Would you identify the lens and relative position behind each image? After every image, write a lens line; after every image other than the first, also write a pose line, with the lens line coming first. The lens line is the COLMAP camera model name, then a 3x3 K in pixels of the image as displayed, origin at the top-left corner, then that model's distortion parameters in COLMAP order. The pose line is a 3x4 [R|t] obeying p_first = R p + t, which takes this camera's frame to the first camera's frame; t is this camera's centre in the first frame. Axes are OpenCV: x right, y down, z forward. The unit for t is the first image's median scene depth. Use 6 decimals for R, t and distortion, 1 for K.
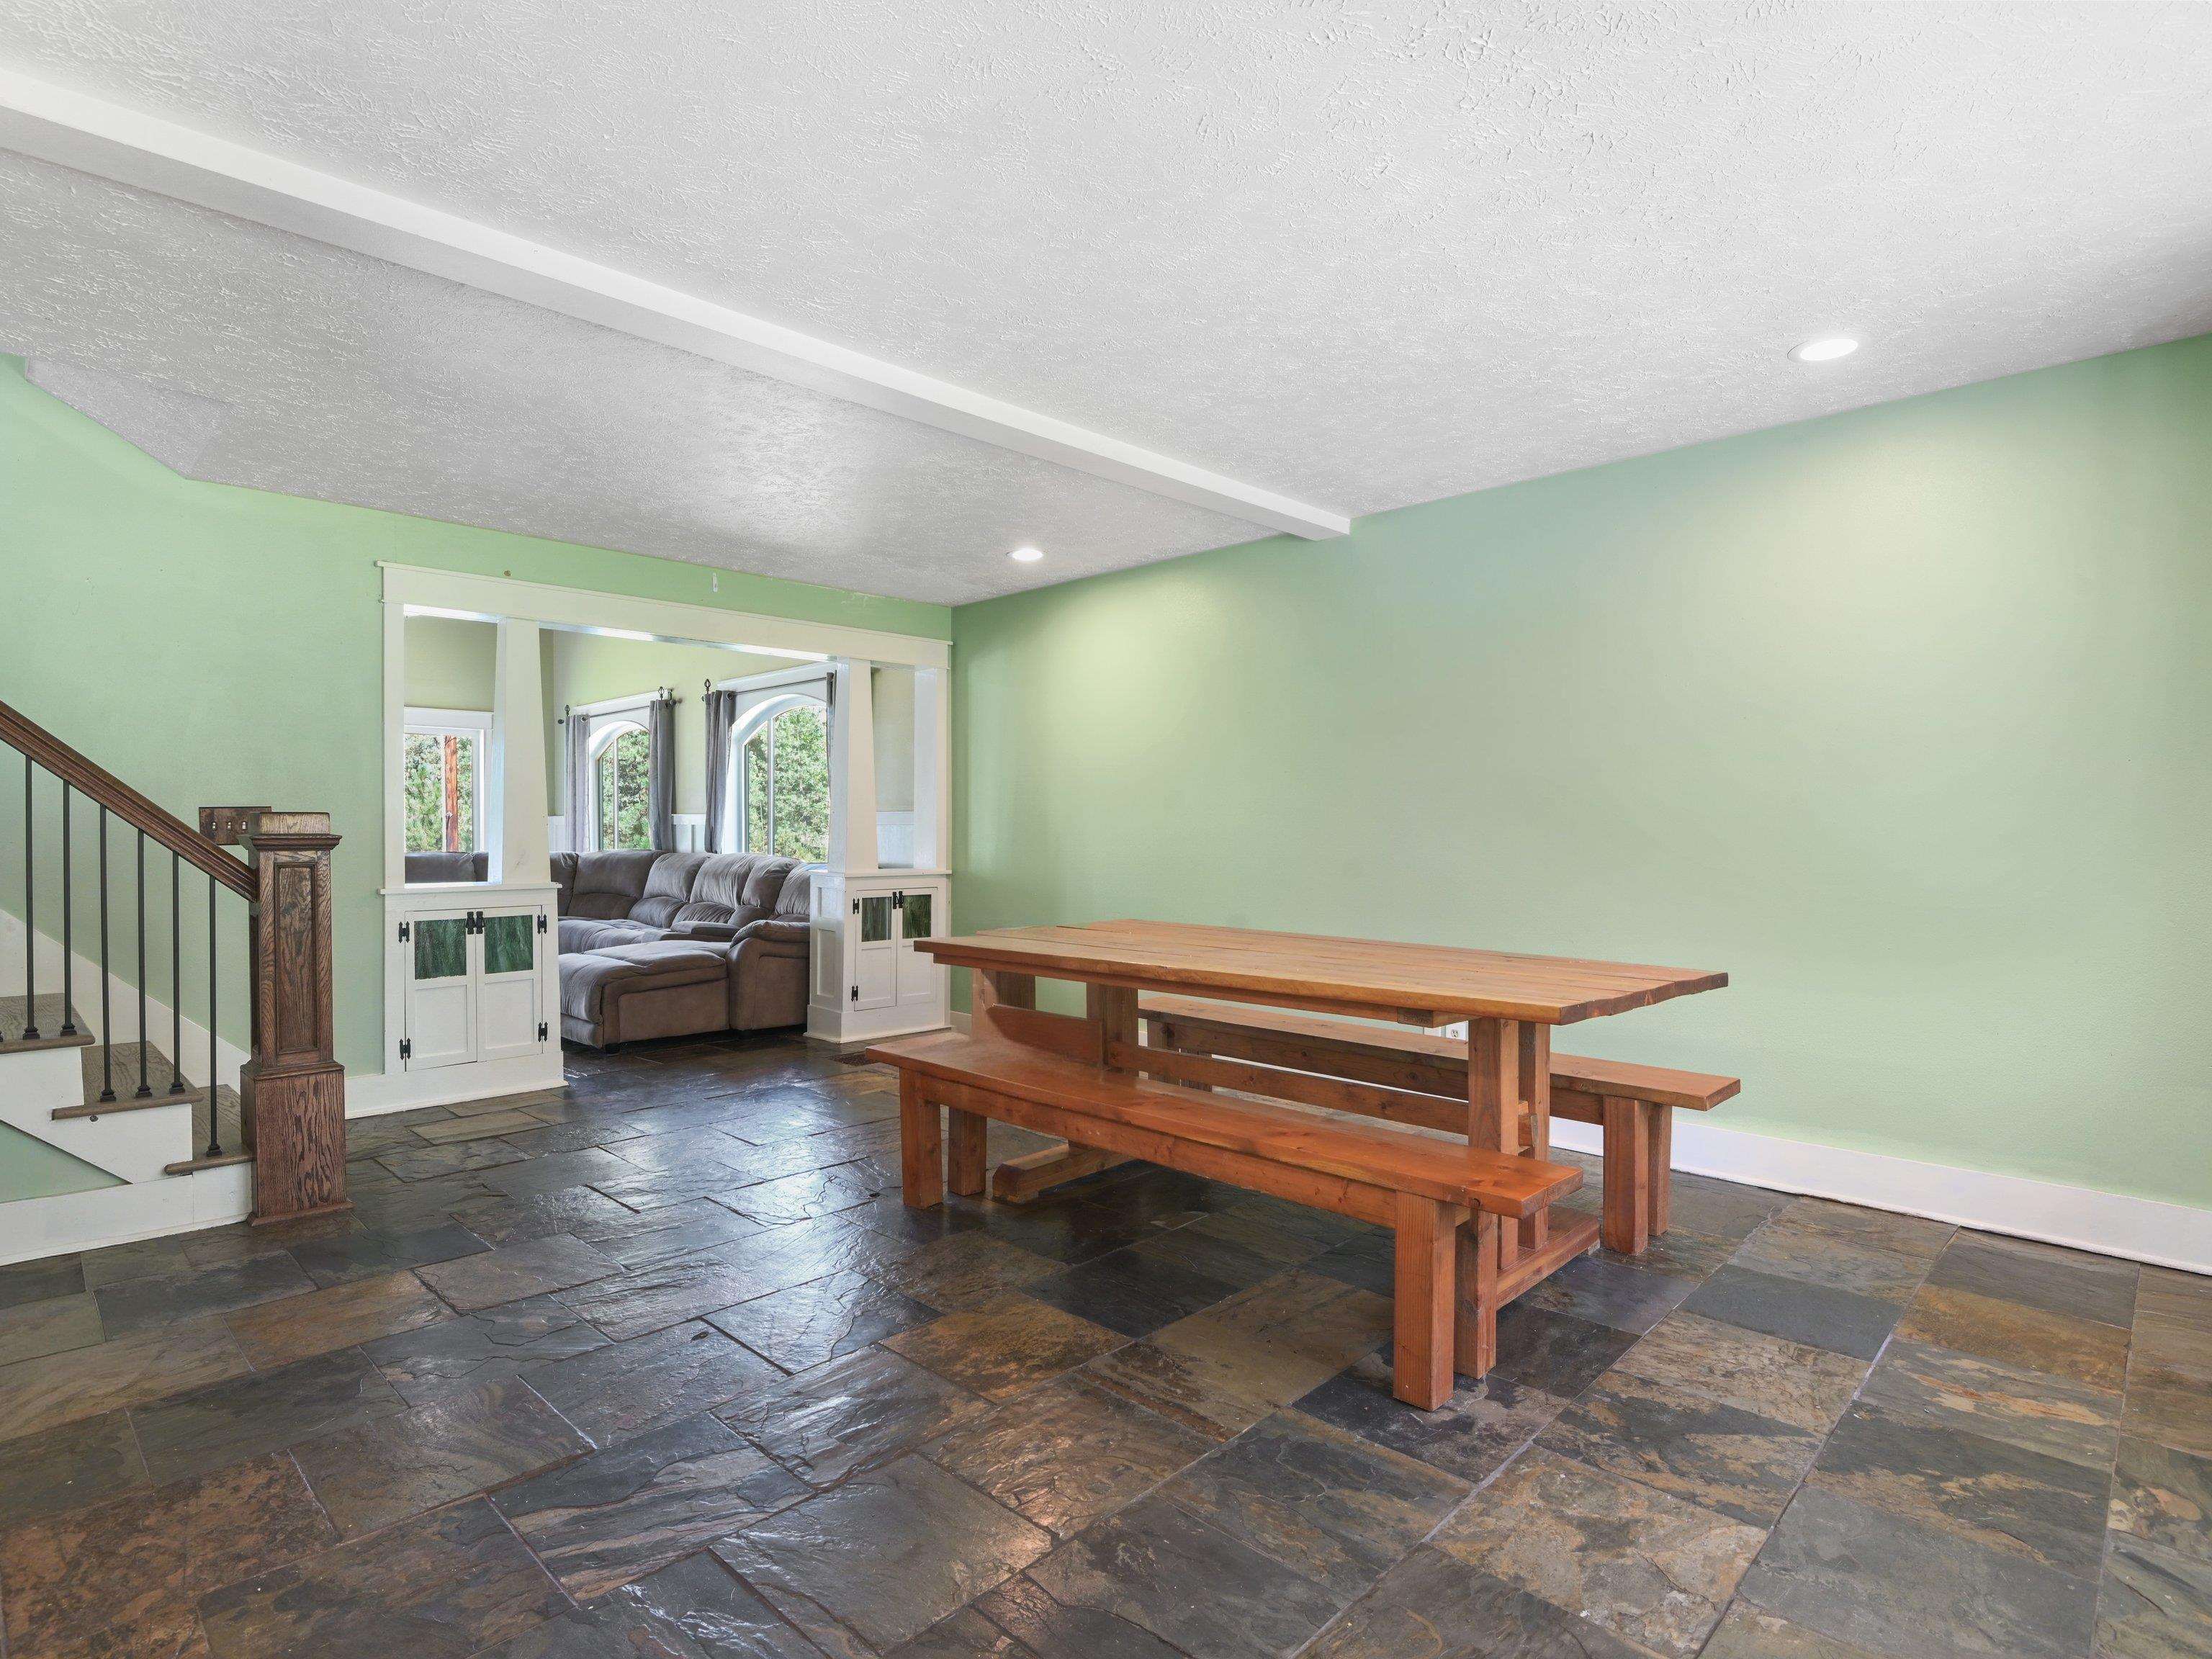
lens RADIAL K [[1153.0, 0, 1071.2], [0, 1153.0, 837.2], [0, 0, 1]] dist [-0.004440, -0.010583]
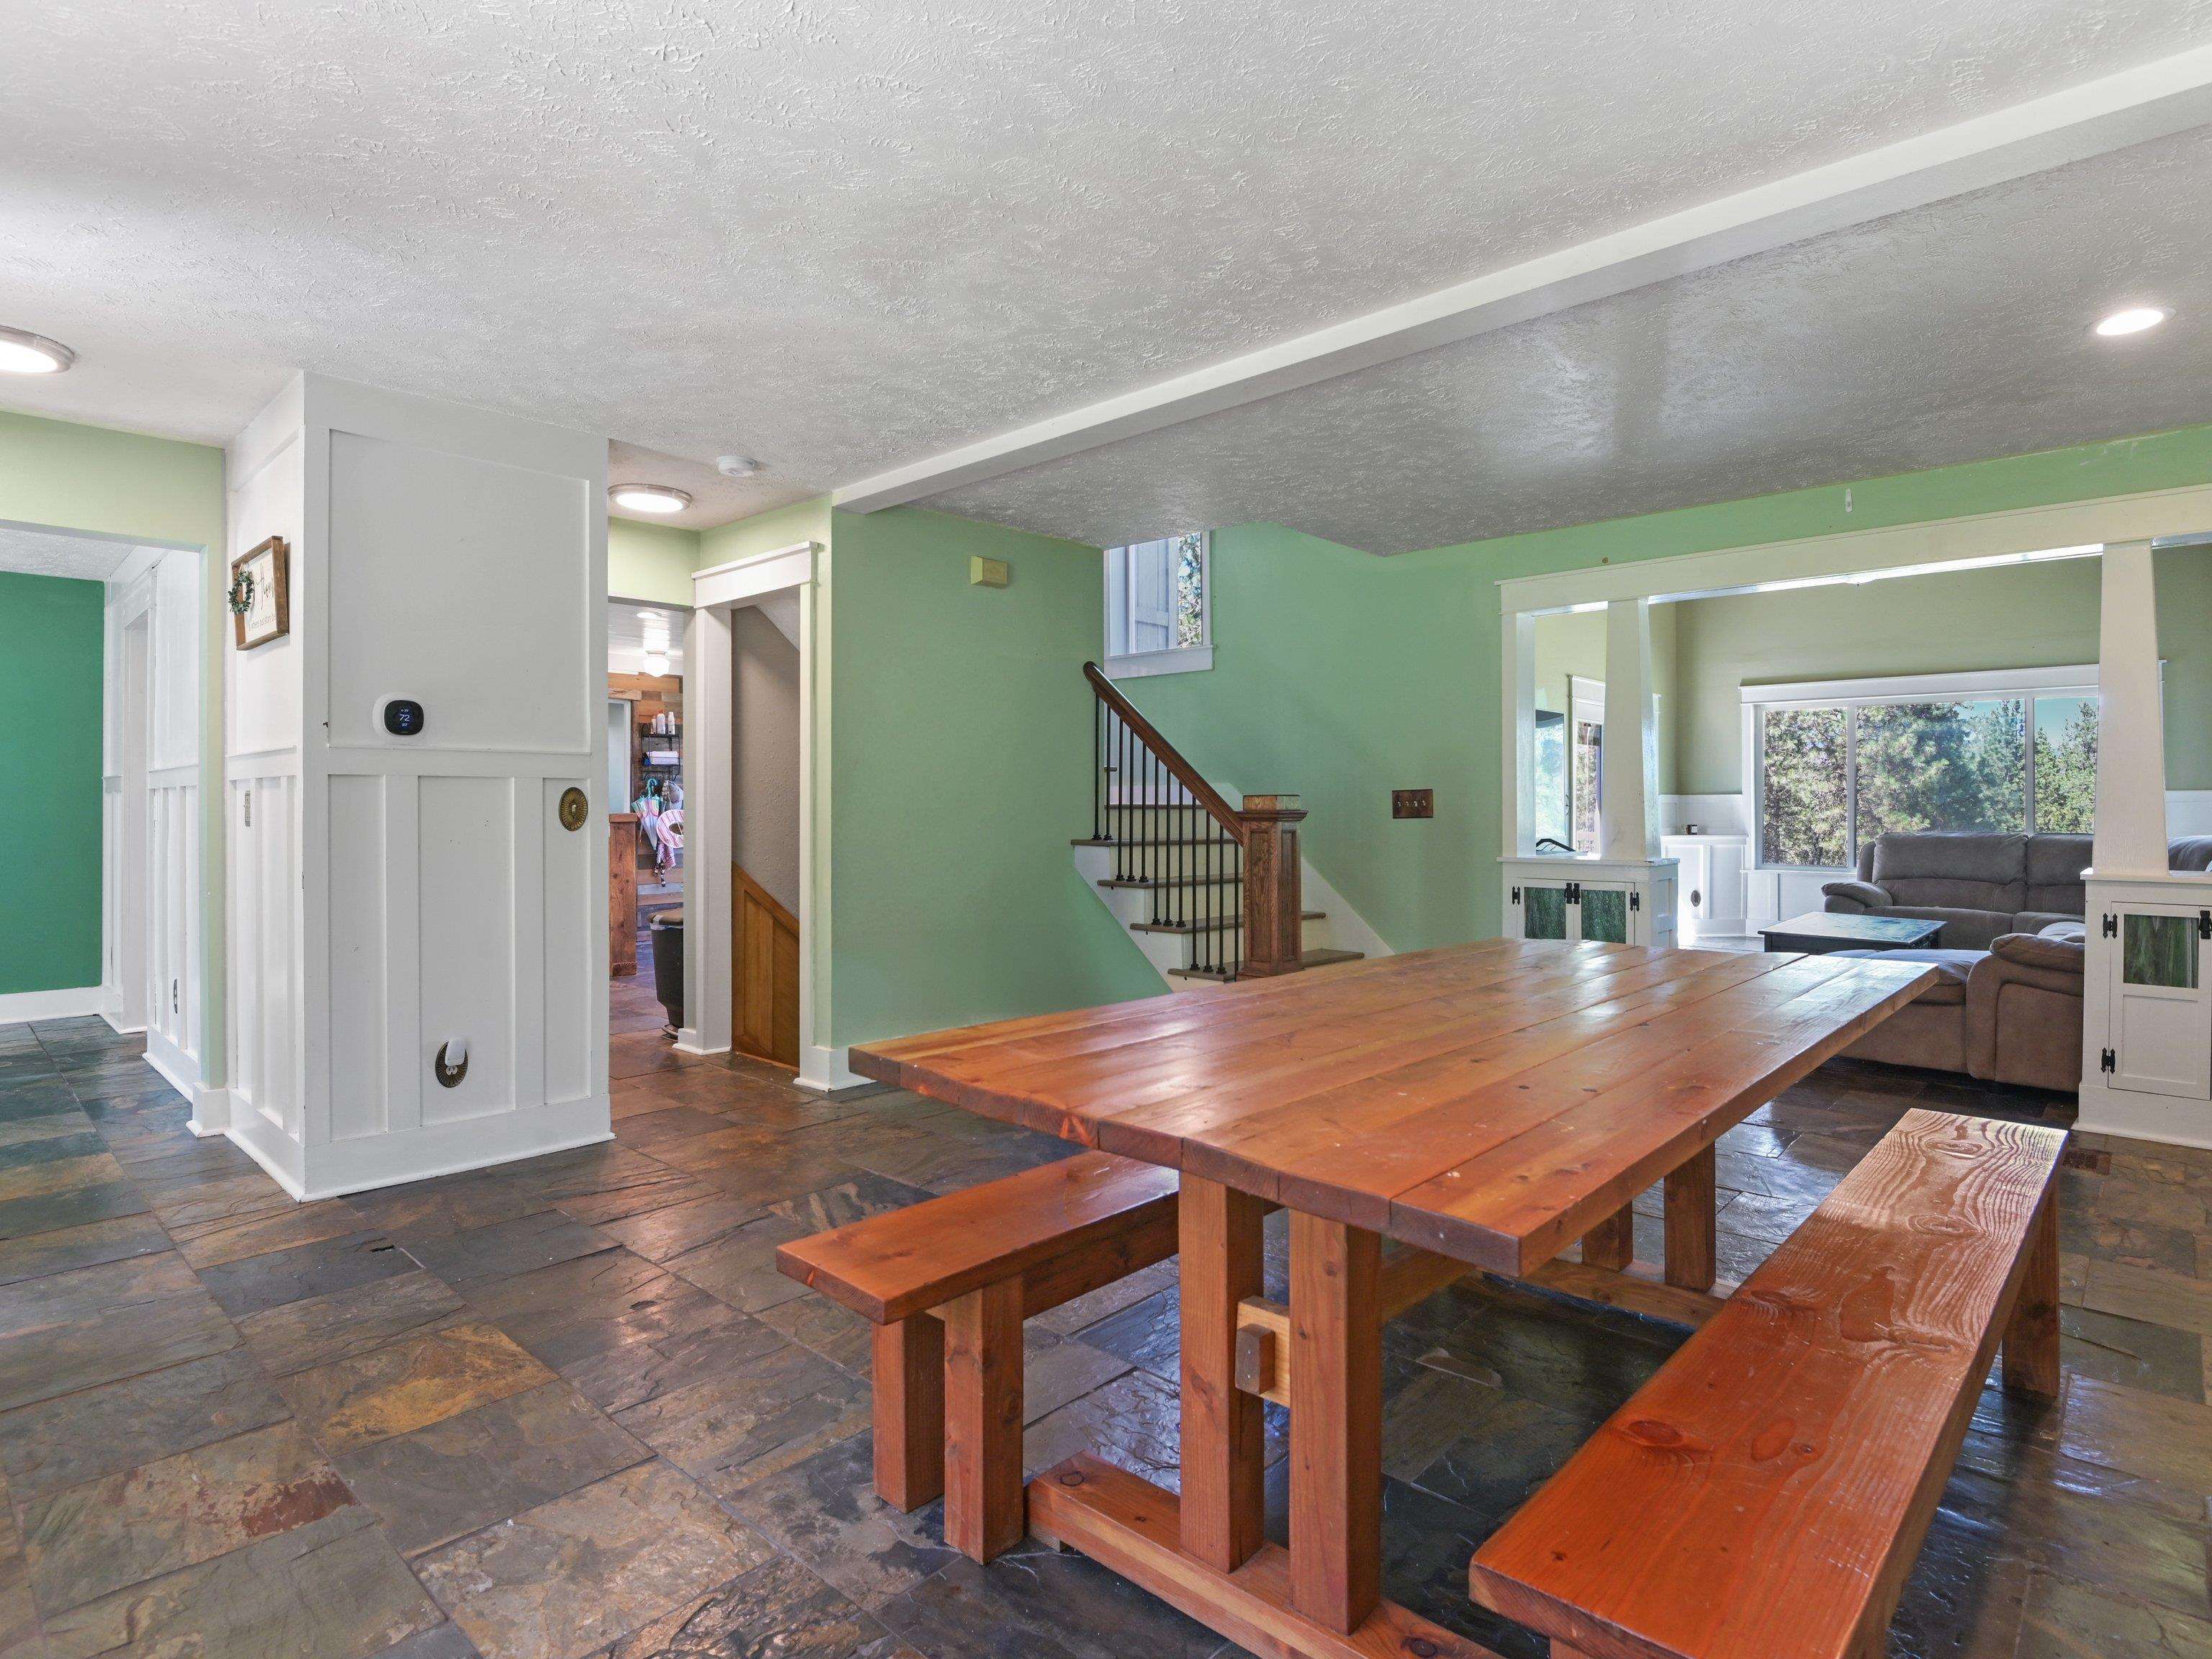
lens RADIAL K [[1153.0, 0, 1115.6], [0, 1153.0, 805.3], [0, 0, 1]] dist [-0.004440, -0.010583]
pose [[0.048663, -0.000824, -0.998815, 0.536640], [-0.007268, 0.999973, -0.001179, -0.003720], [0.998789, 0.007317, 0.048656, 0.519427]]
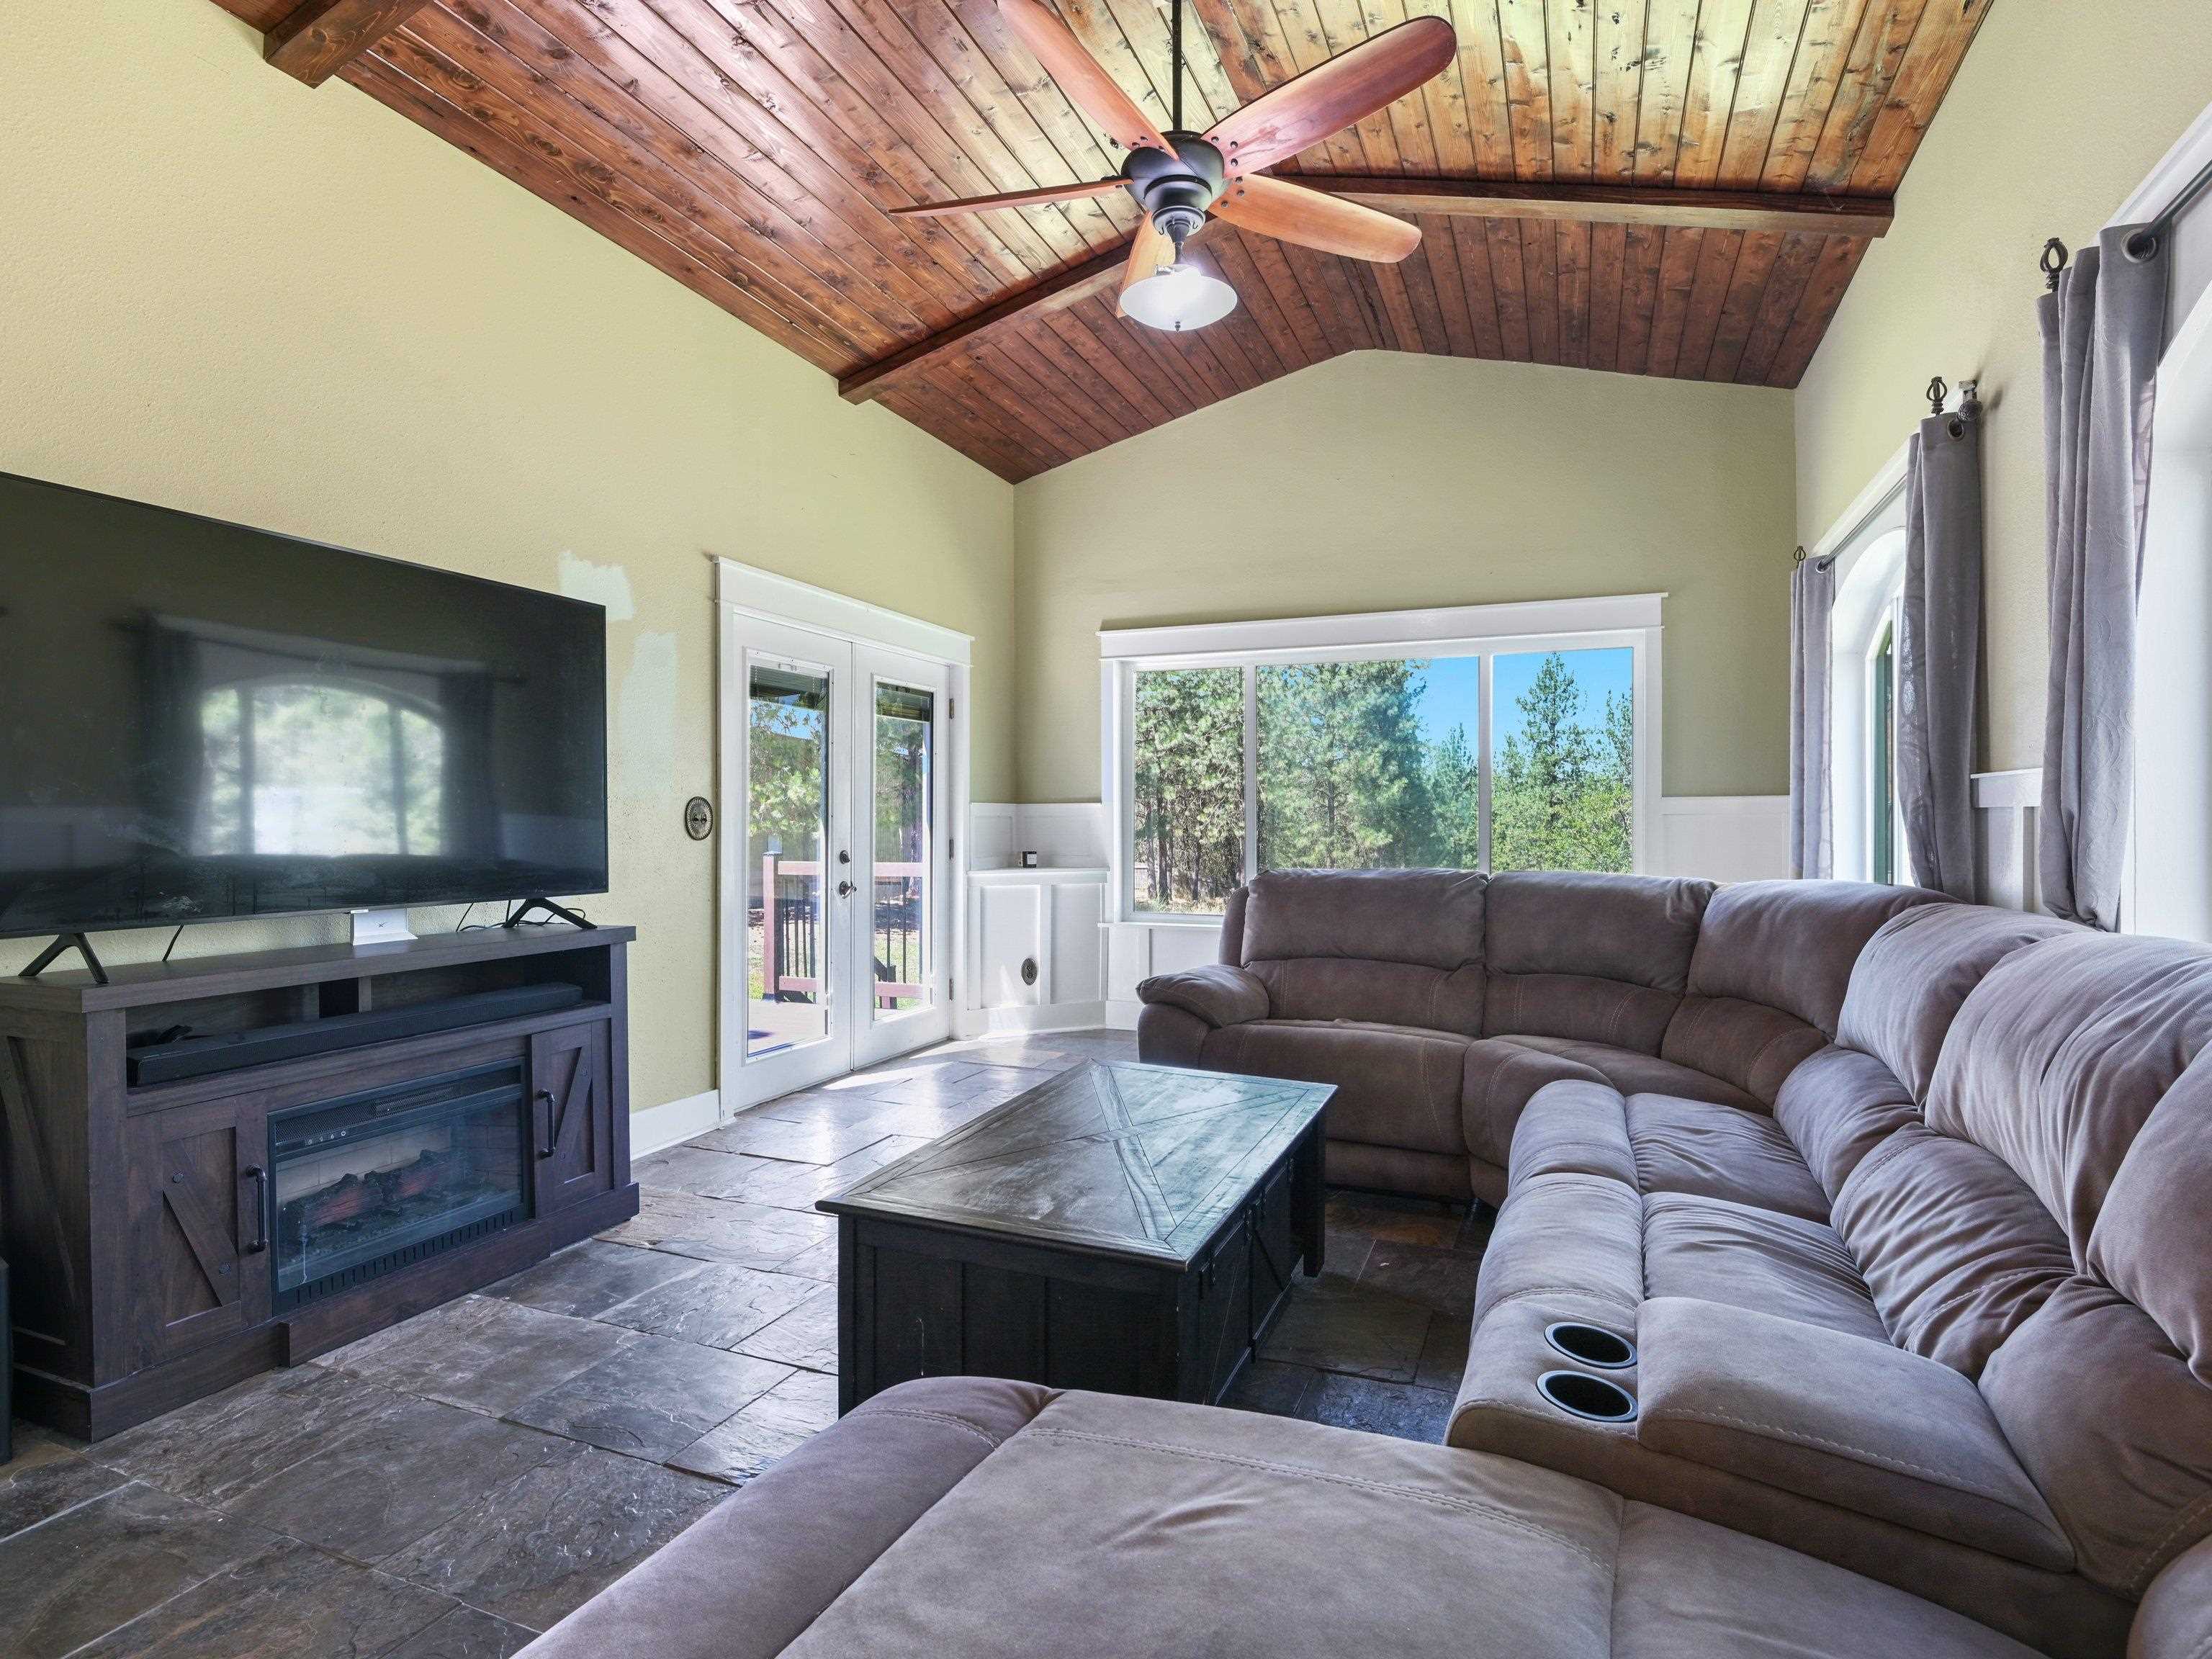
lens RADIAL K [[1153.0, 0, 1096.8], [0, 1153.0, 826.6], [0, 0, 1]] dist [-0.004440, -0.010583]
pose [[0.398108, 0.003549, -0.917331, -0.293586], [-0.006674, 0.999977, 0.000972, -0.008366], [0.917314, 0.005736, 0.398123, 1.232610]]
